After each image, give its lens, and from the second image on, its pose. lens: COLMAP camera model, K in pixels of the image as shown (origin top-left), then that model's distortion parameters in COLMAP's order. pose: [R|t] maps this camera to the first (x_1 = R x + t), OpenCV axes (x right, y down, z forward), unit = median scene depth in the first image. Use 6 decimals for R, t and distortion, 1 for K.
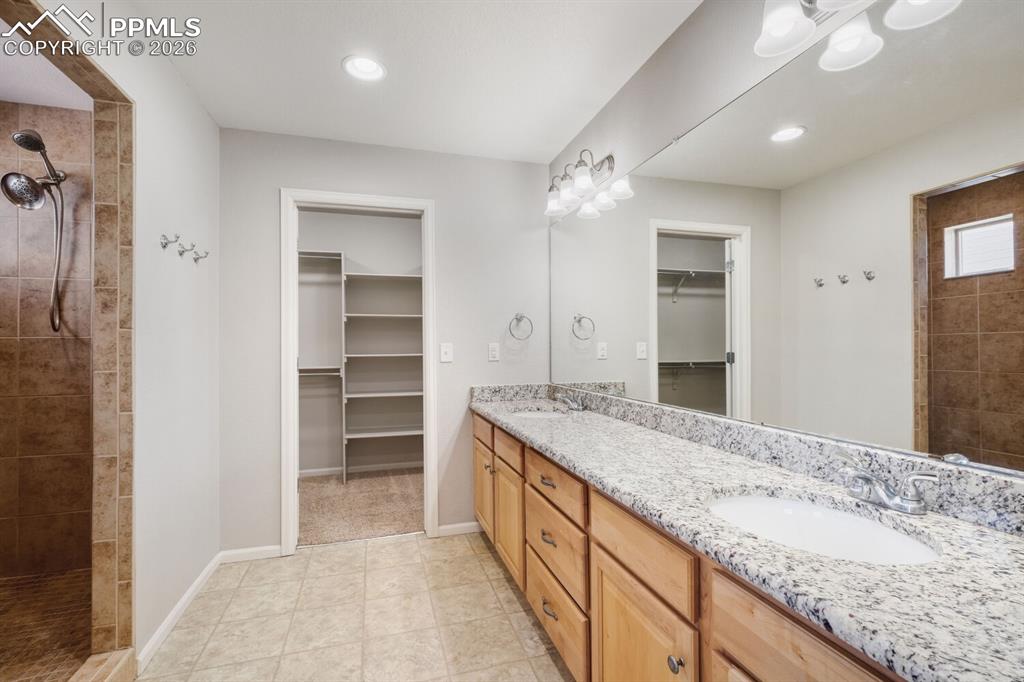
lens RADIAL K [[457.9, 0, 479.2], [0, 457.9, 337.7], [0, 0, 1]] dist [0.000445, -0.000103]
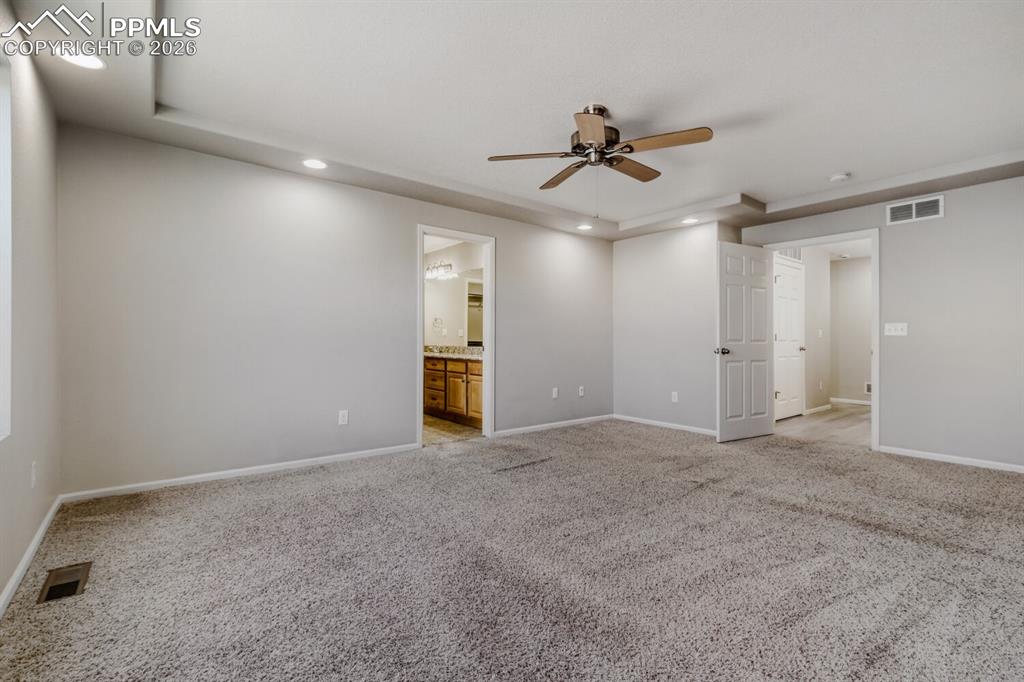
lens RADIAL K [[452.7, 0, 512.0], [0, 452.7, 341.0], [0, 0, 1]] dist [0.000458, 0.000116]
pose [[0.904838, 0.007302, 0.425692, -0.588388], [-0.015413, 0.999759, 0.015613, 0.042890], [-0.425476, -0.020689, 0.904733, -1.801690]]
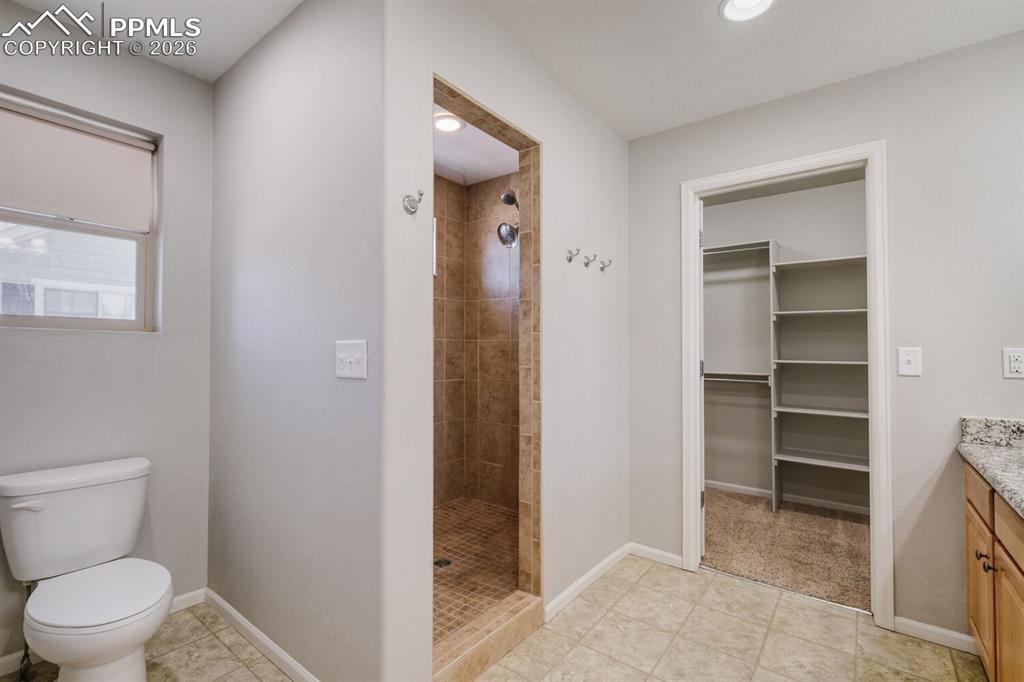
lens RADIAL K [[452.7, 0, 512.0], [0, 452.7, 341.0], [0, 0, 1]] dist [0.000458, 0.000116]
pose [[0.623321, -0.000637, -0.781966, 0.087452], [0.000029, 1.000000, -0.000791, 0.003540], [0.781966, 0.000470, 0.623321, 0.139318]]
